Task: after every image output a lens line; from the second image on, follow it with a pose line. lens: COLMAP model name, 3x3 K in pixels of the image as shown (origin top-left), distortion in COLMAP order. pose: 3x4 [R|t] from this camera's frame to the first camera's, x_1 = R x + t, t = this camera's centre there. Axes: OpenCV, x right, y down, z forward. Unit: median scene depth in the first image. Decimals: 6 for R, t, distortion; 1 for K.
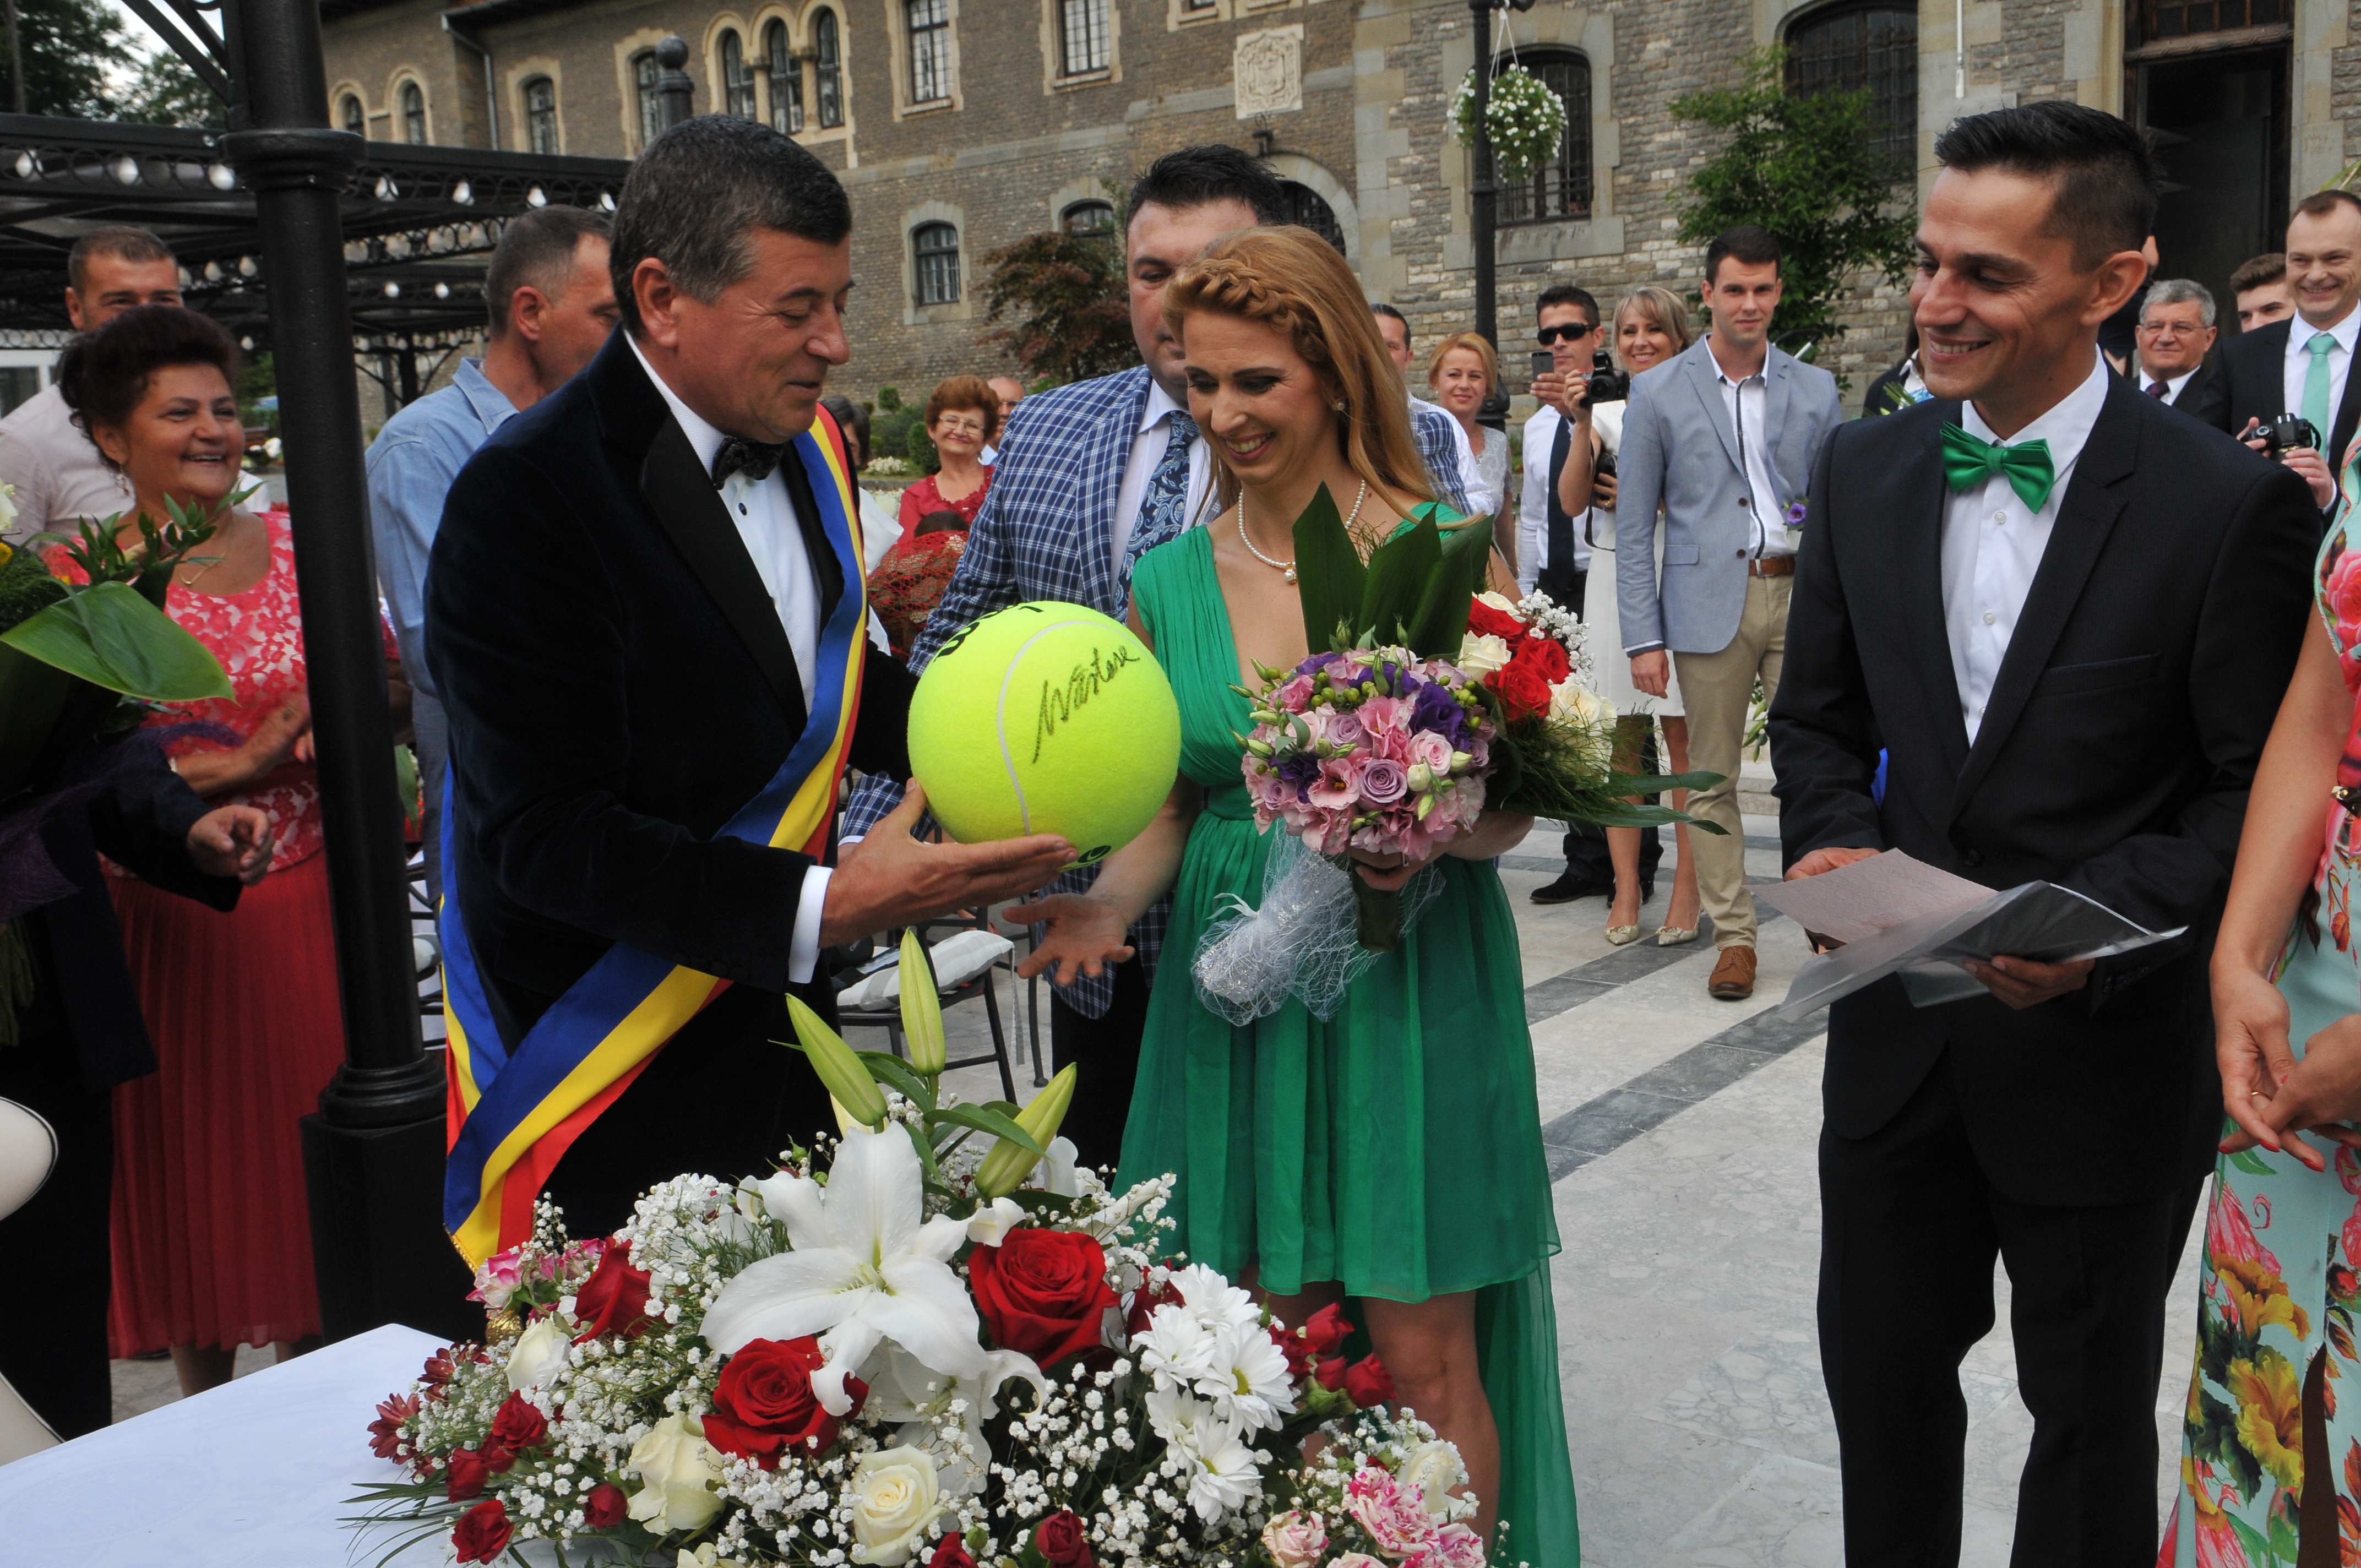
lens RADIAL K [[2307.8, 0, 1180.5], [0, 2307.8, 784.0], [0, 0, 1]] dist [0.011083, 0.018475]
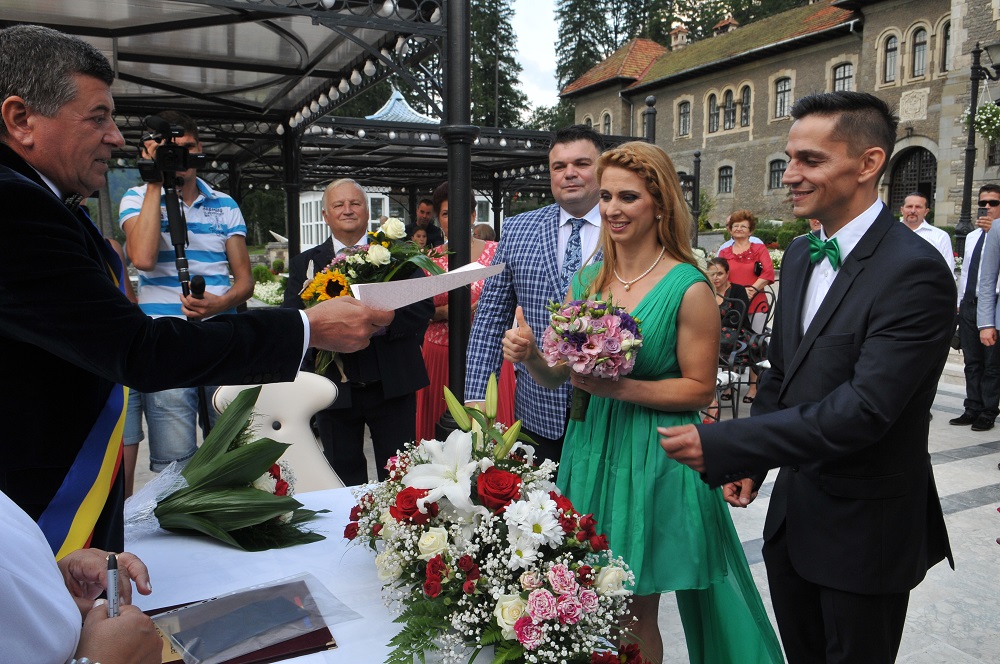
lens RADIAL K [[777.0, 0, 494.5], [0, 777.0, 335.1], [0, 0, 1]] dist [-0.003610, -0.043359]
pose [[0.898661, 0.103608, -0.426232, 0.358844], [-0.110056, 0.993880, 0.009550, -0.002430], [0.424613, 0.038327, 0.904563, 0.025241]]
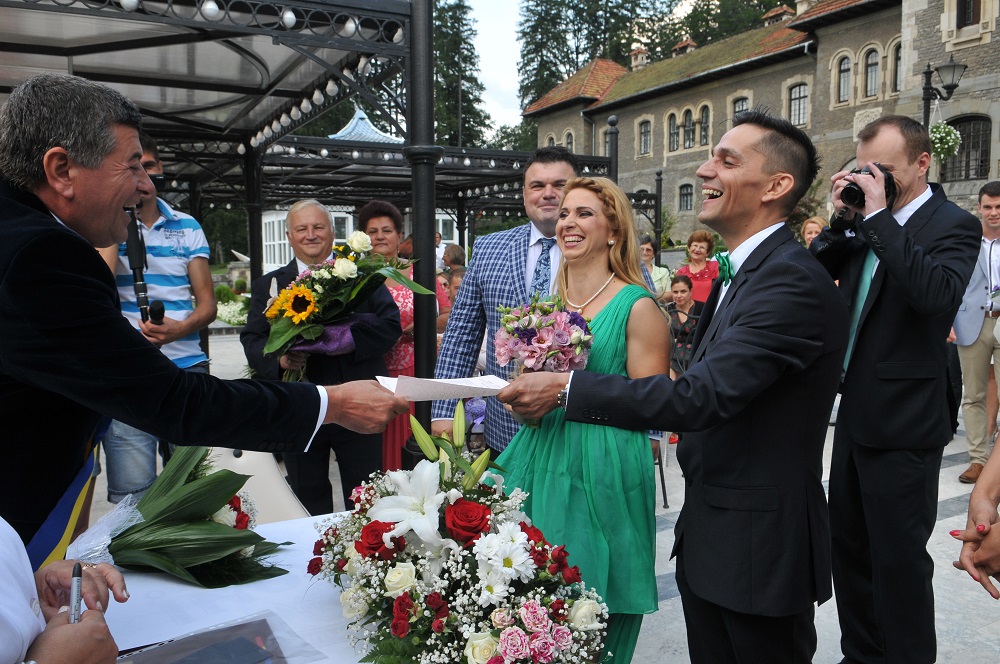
lens RADIAL K [[777.0, 0, 494.5], [0, 777.0, 335.1], [0, 0, 1]] dist [-0.003610, -0.043359]
pose [[0.917685, 0.084157, -0.388293, 0.345300], [-0.098727, 0.994957, -0.017687, -0.014156], [0.384846, 0.054566, 0.921366, 0.047244]]
